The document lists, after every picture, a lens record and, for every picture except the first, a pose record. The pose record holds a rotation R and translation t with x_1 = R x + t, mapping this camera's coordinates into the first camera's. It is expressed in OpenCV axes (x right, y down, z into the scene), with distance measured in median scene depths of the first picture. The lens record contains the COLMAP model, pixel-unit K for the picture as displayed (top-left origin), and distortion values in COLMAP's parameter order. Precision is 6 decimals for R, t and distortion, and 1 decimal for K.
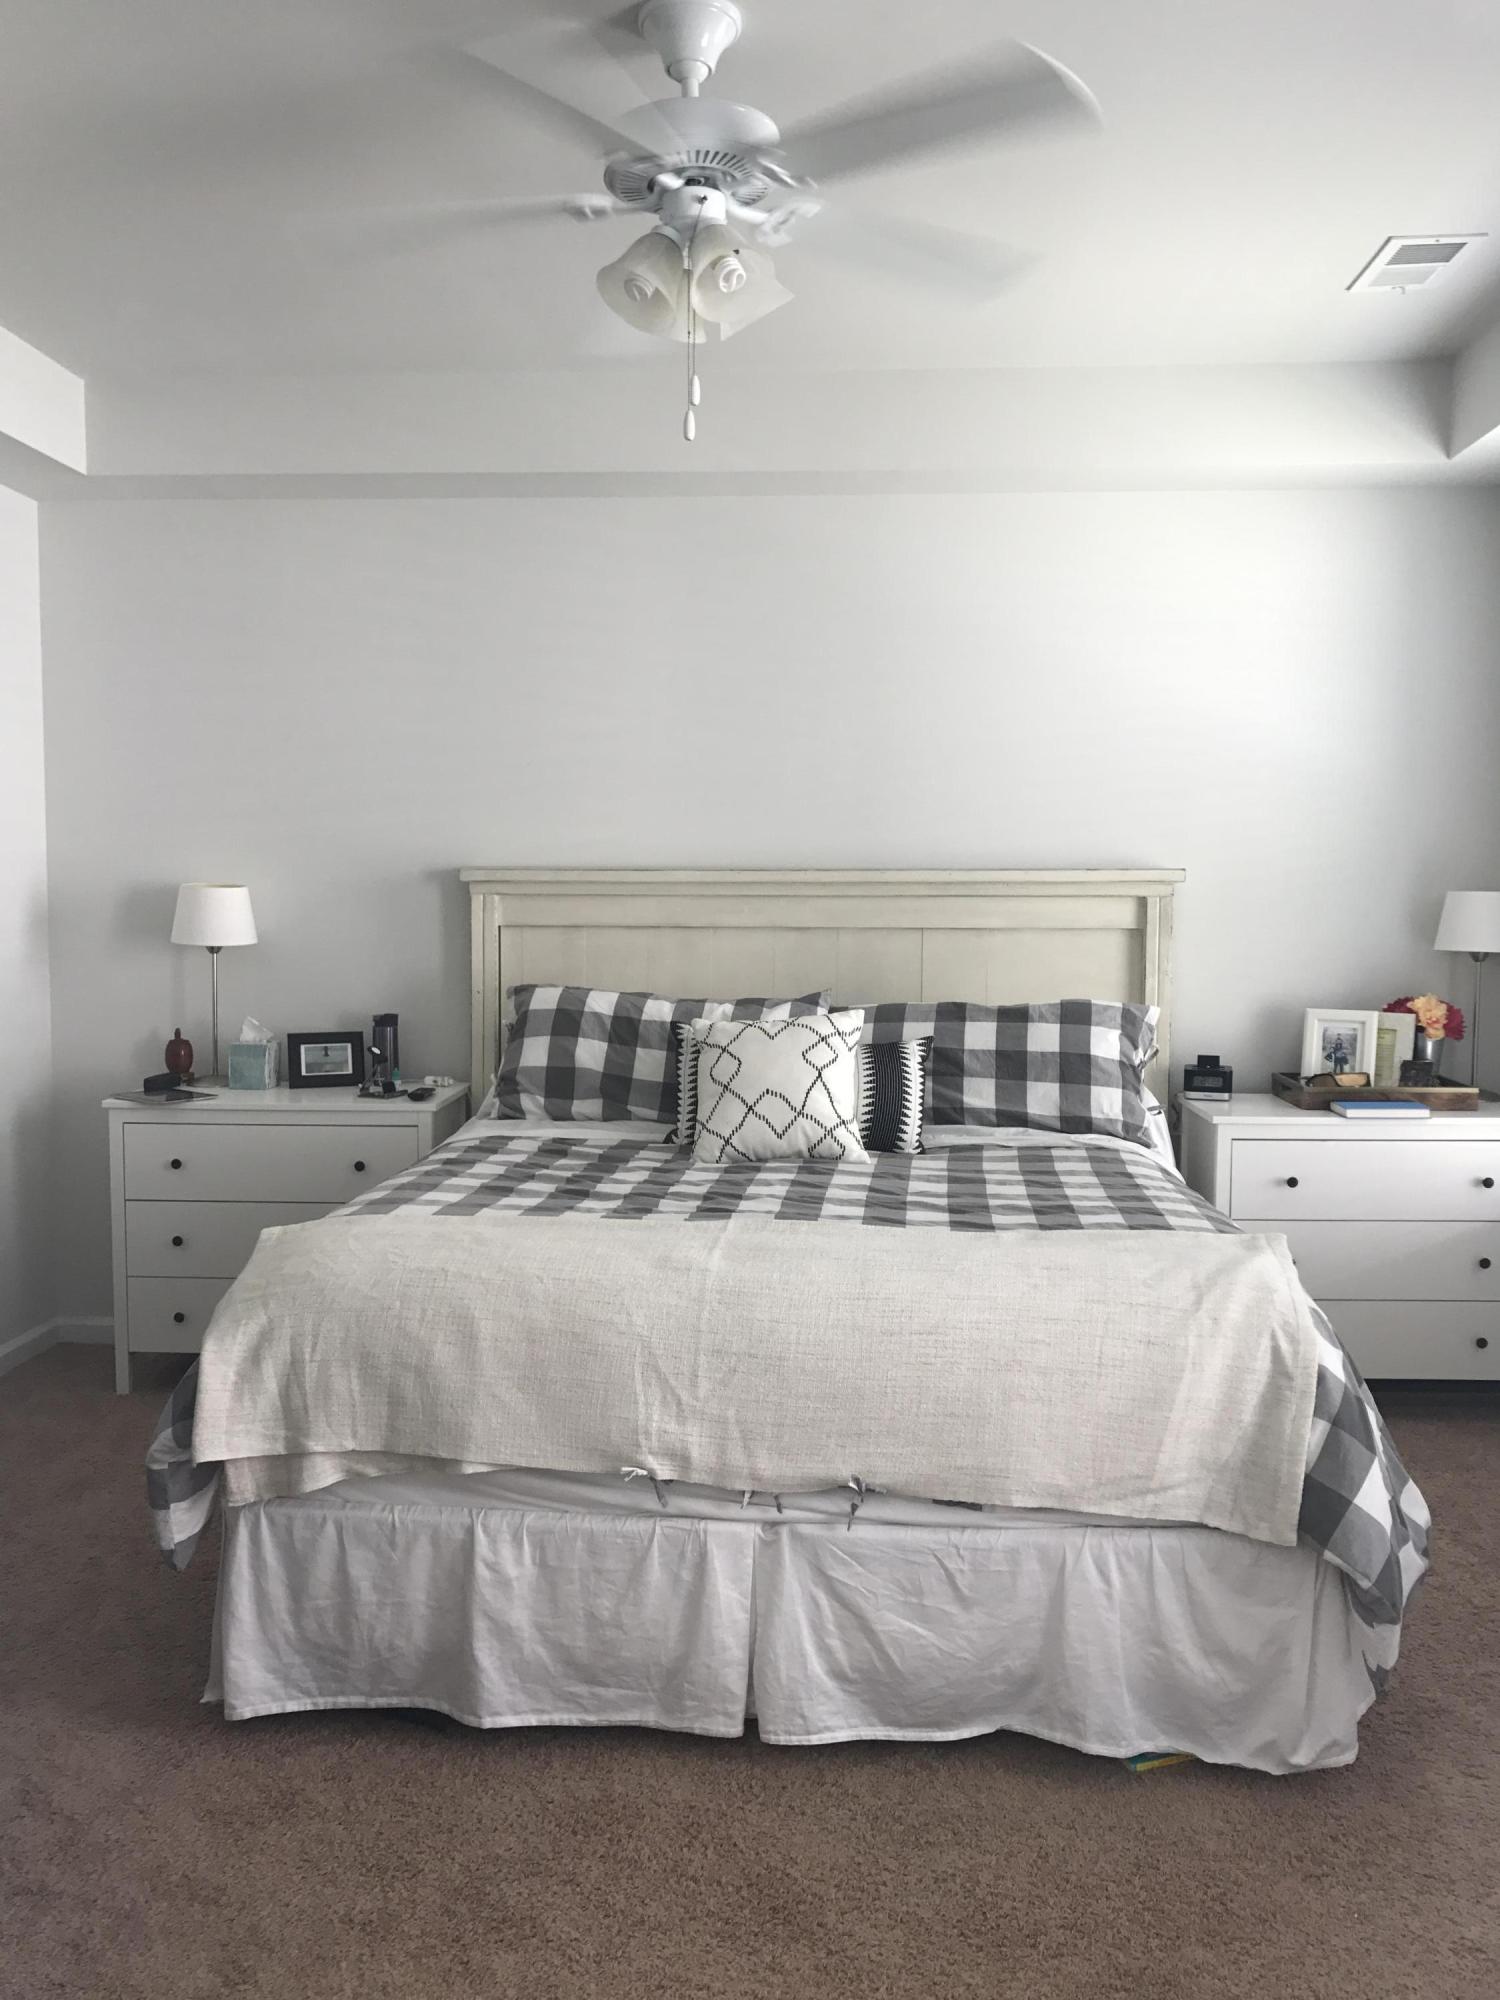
lens RADIAL K [[1625.5, 0, 750.0], [0, 1625.5, 1000.0], [0, 0, 1]] dist [0.094632, -0.270171]
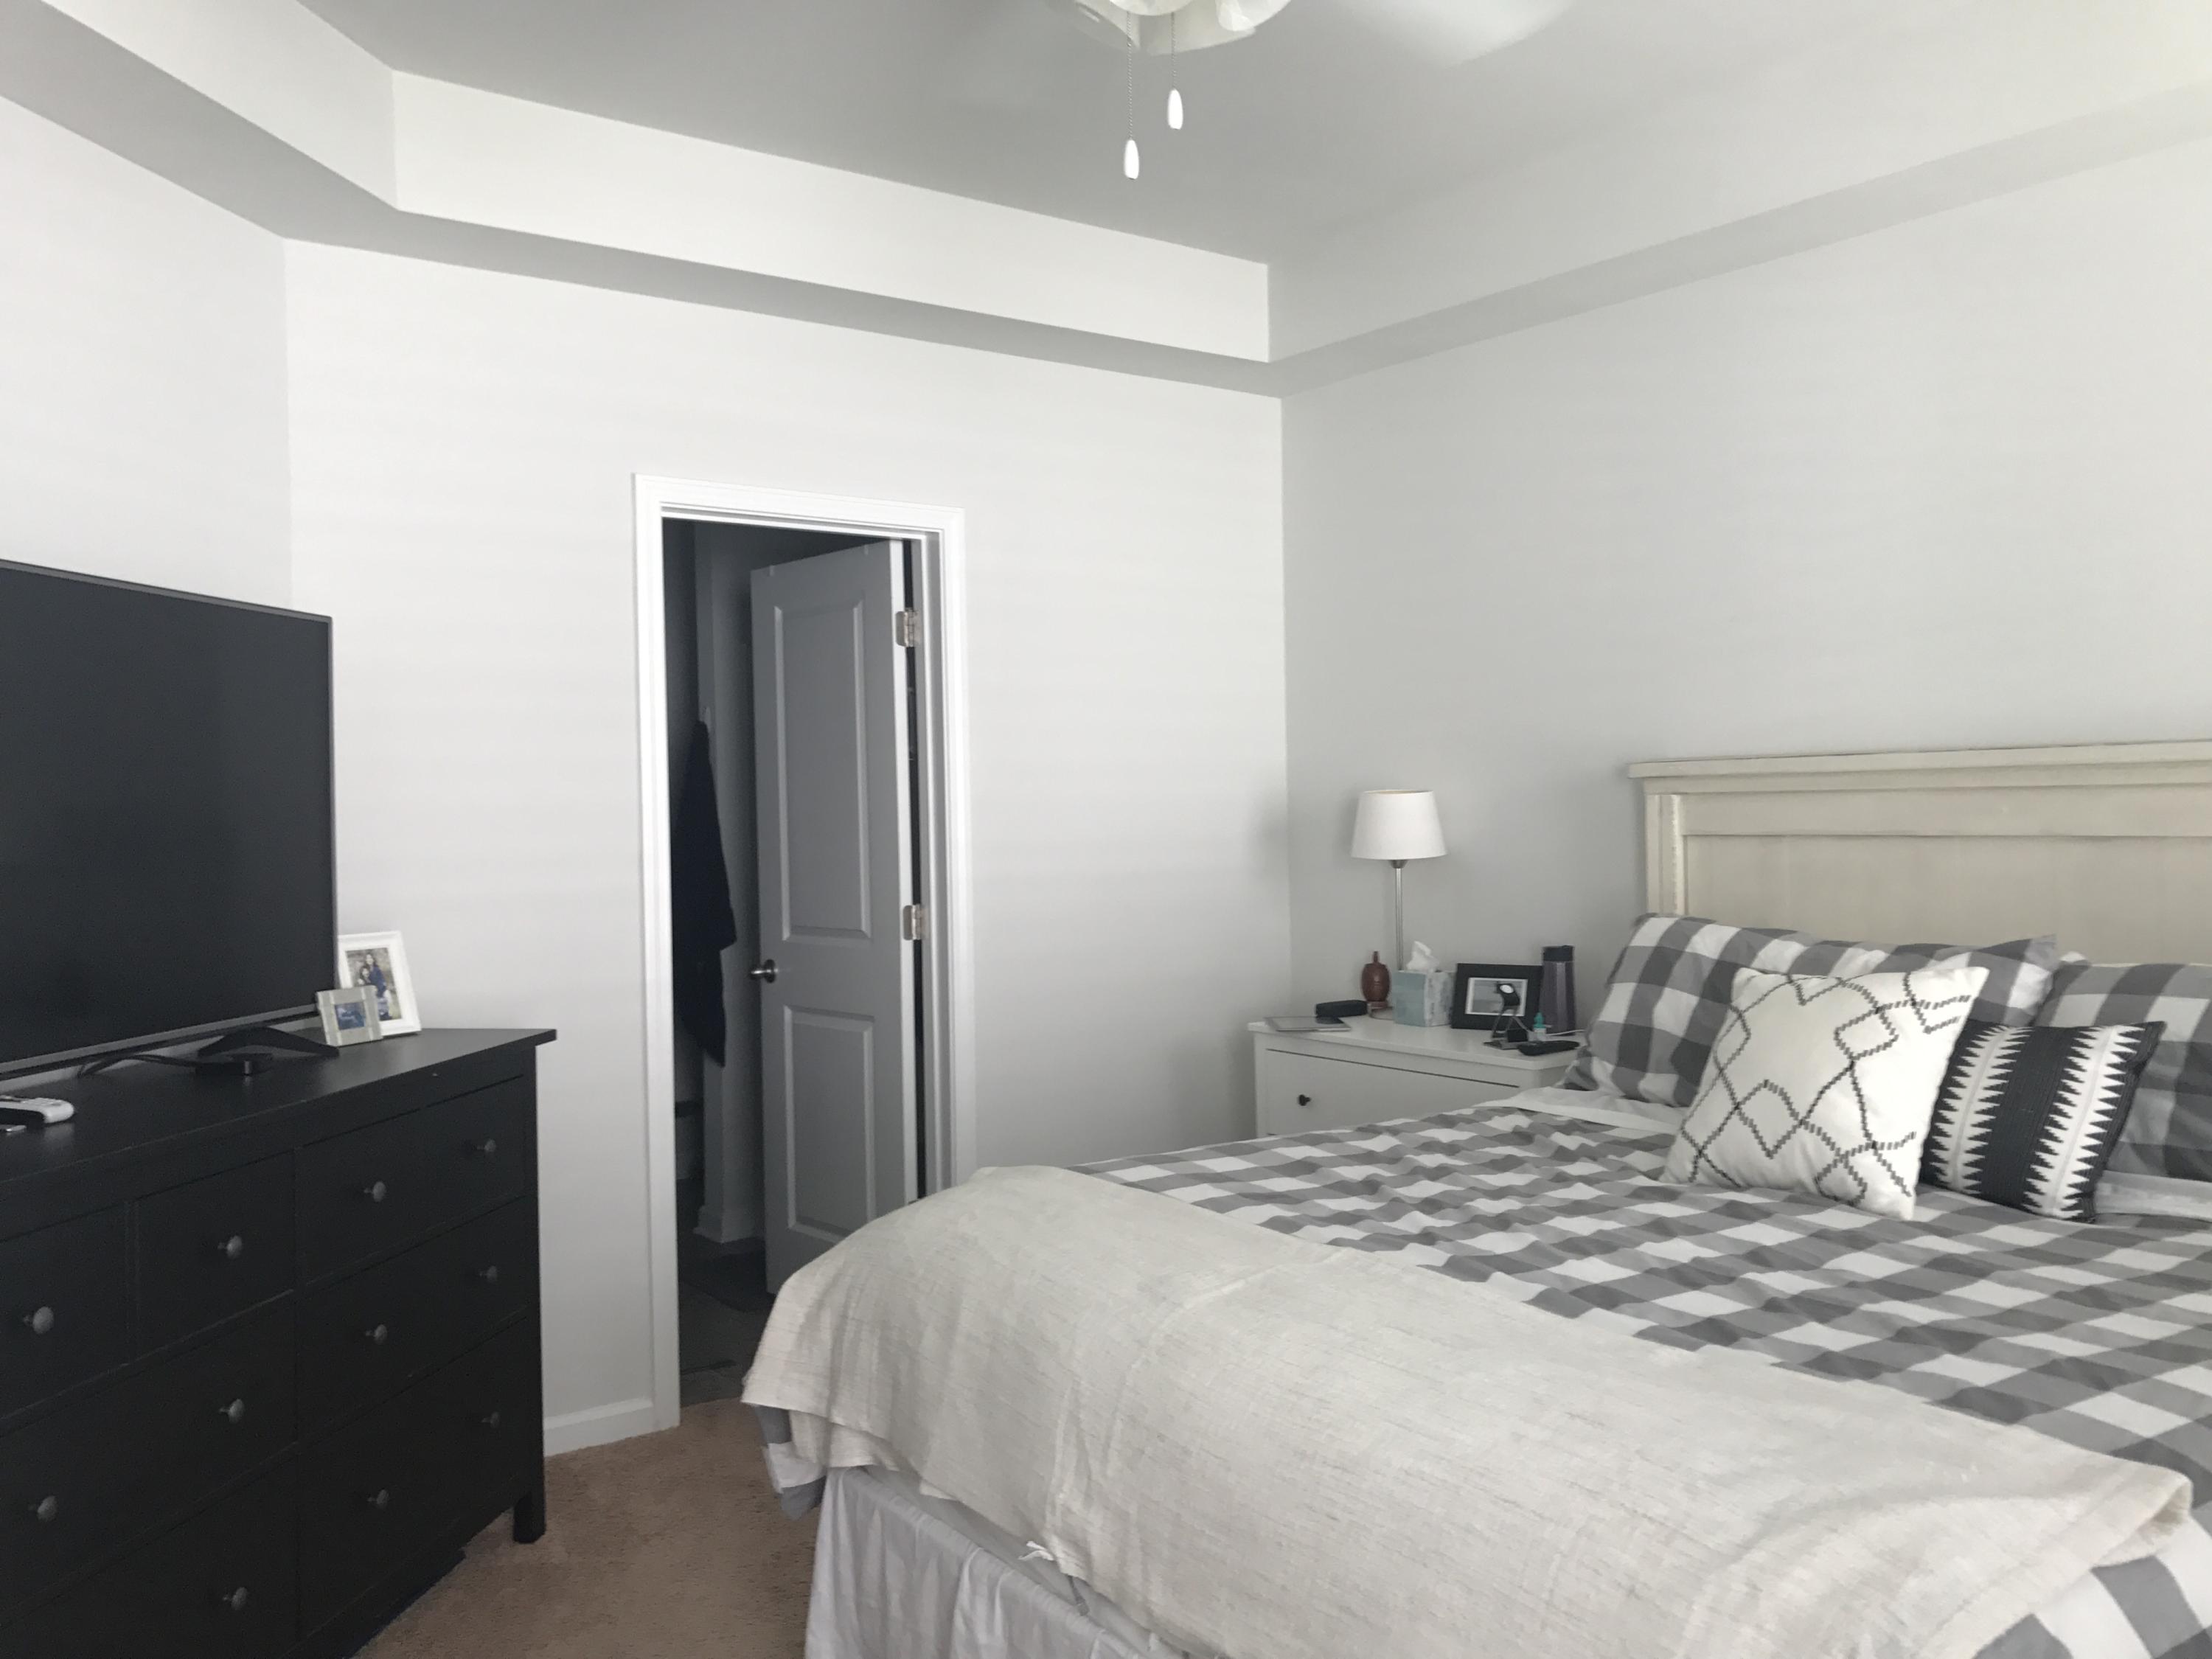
lens RADIAL K [[1829.0, 0, 1106.6], [0, 1829.0, 792.6], [0, 0, 1]] dist [0.005785, 0.006627]
pose [[0.638446, -0.020993, -0.769381, 0.415490], [-0.034745, 0.997823, -0.056058, -0.010453], [0.768882, 0.062522, 0.636326, 0.316893]]
